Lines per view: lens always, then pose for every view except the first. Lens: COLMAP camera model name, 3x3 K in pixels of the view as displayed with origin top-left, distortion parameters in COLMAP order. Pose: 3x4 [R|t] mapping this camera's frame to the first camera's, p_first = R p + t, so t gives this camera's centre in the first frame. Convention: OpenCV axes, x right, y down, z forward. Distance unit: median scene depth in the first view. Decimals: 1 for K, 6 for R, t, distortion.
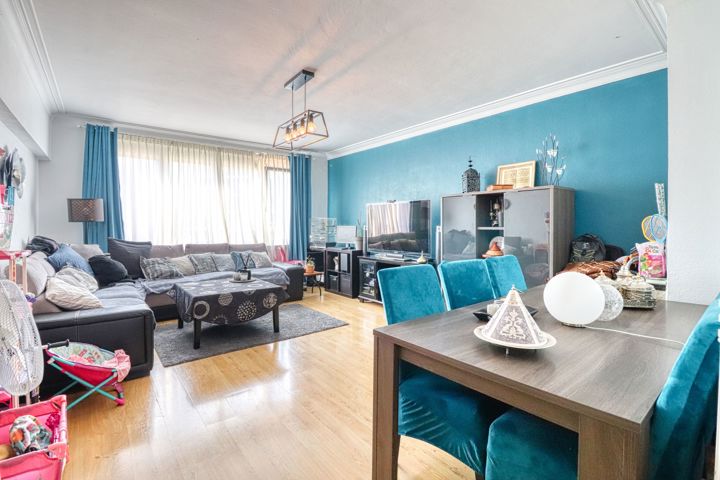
lens RADIAL K [[335.4, 0, 358.7], [0, 335.4, 235.1], [0, 0, 1]] dist [-0.015761, -0.001884]
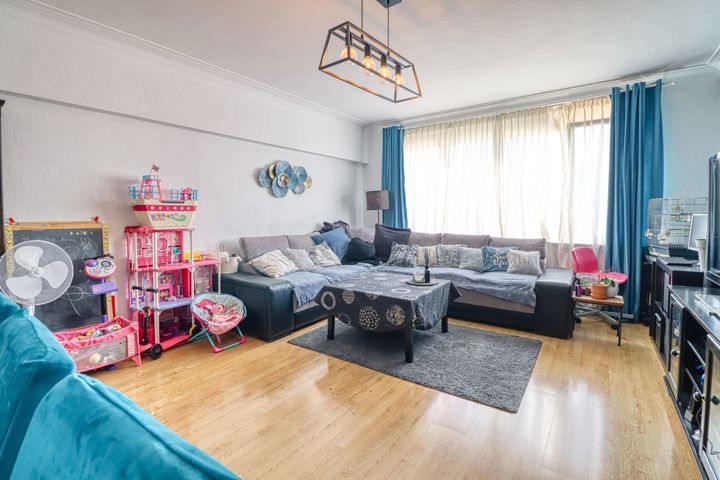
lens RADIAL K [[335.4, 0, 368.1], [0, 335.4, 229.7], [0, 0, 1]] dist [-0.015761, -0.001884]
pose [[0.288221, 0.045893, -0.956463, 0.288352], [-0.027860, 0.998830, 0.039530, -0.012368], [0.957158, 0.015254, 0.289163, 0.510484]]
